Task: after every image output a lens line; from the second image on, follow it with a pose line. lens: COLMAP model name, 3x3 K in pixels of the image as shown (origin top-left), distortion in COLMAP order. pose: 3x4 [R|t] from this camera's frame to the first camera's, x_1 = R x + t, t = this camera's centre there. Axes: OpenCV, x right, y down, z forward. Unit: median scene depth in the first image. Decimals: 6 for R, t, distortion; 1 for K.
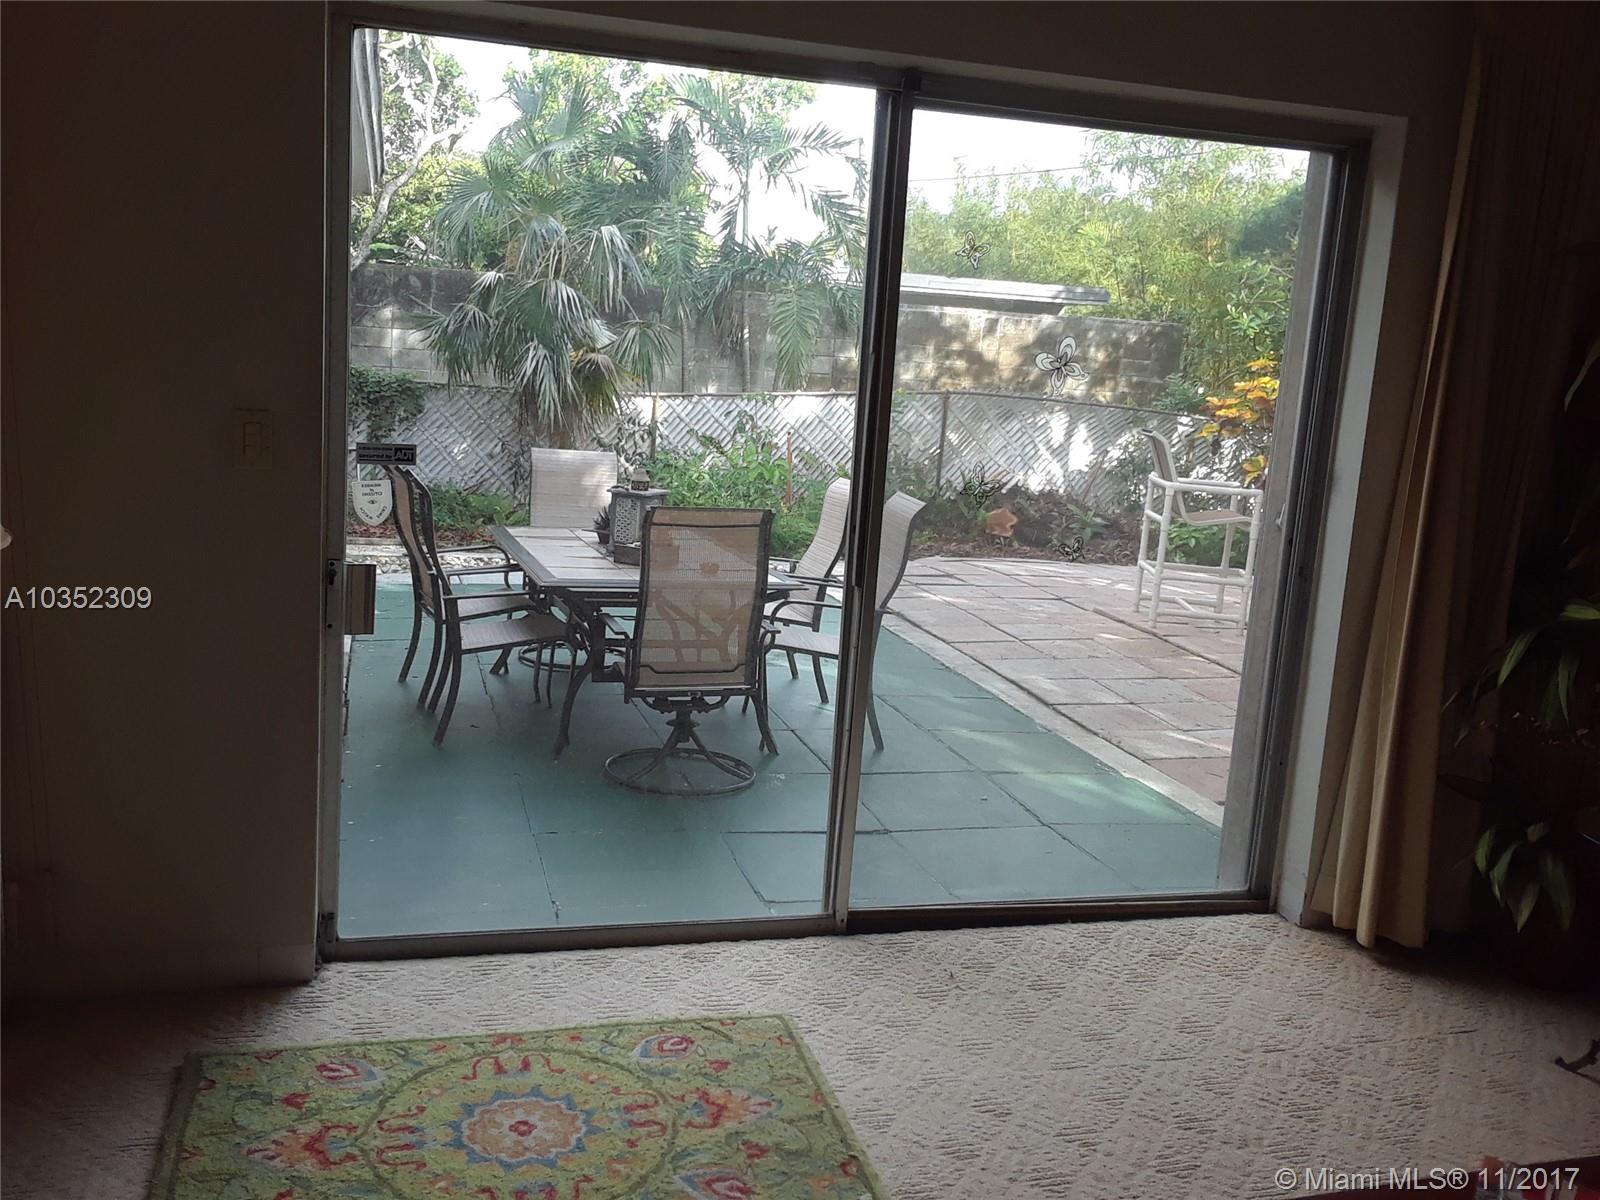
lens RADIAL K [[1372.6, 0, 776.1], [0, 1372.6, 590.1], [0, 0, 1]] dist [0.030826, -0.064665]
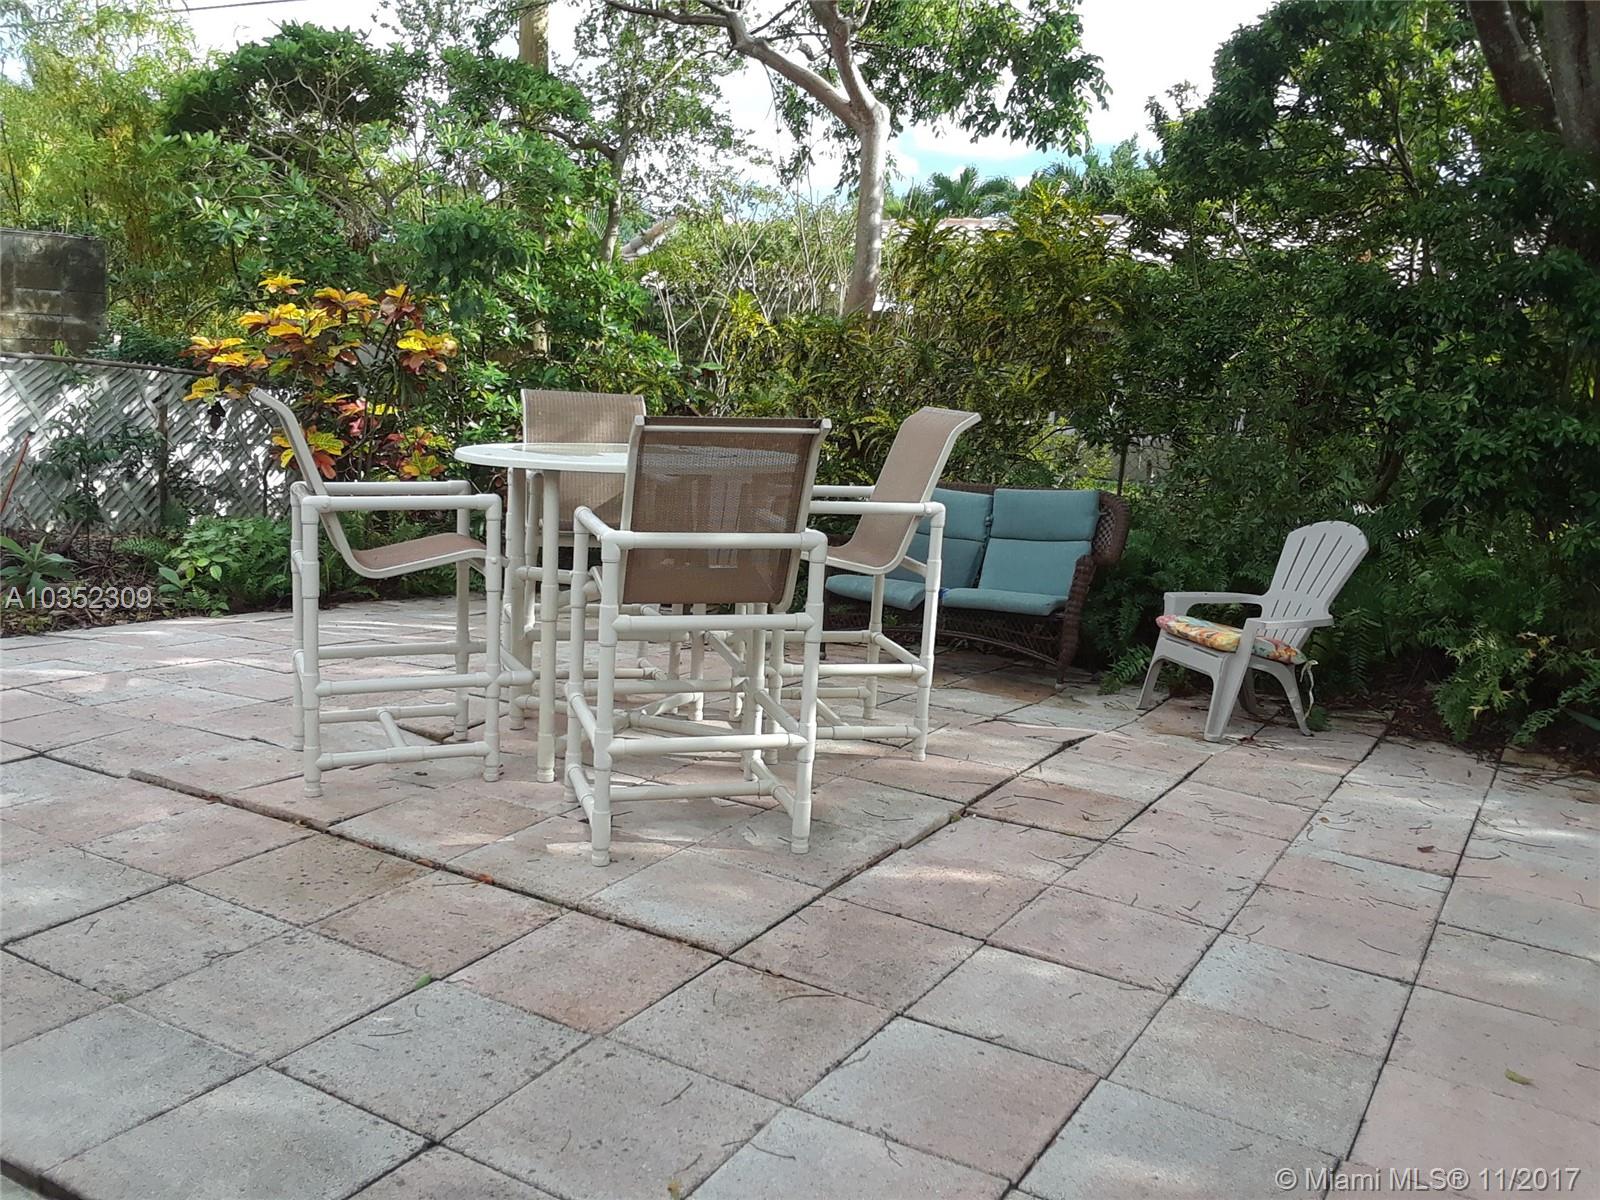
lens RADIAL K [[1372.6, 0, 776.1], [0, 1372.6, 590.1], [0, 0, 1]] dist [0.030826, -0.064665]
pose [[0.710102, -0.133028, 0.691418, 0.052167], [0.116470, 0.990654, 0.070984, -0.039827], [-0.694399, 0.030123, 0.718959, 0.372062]]
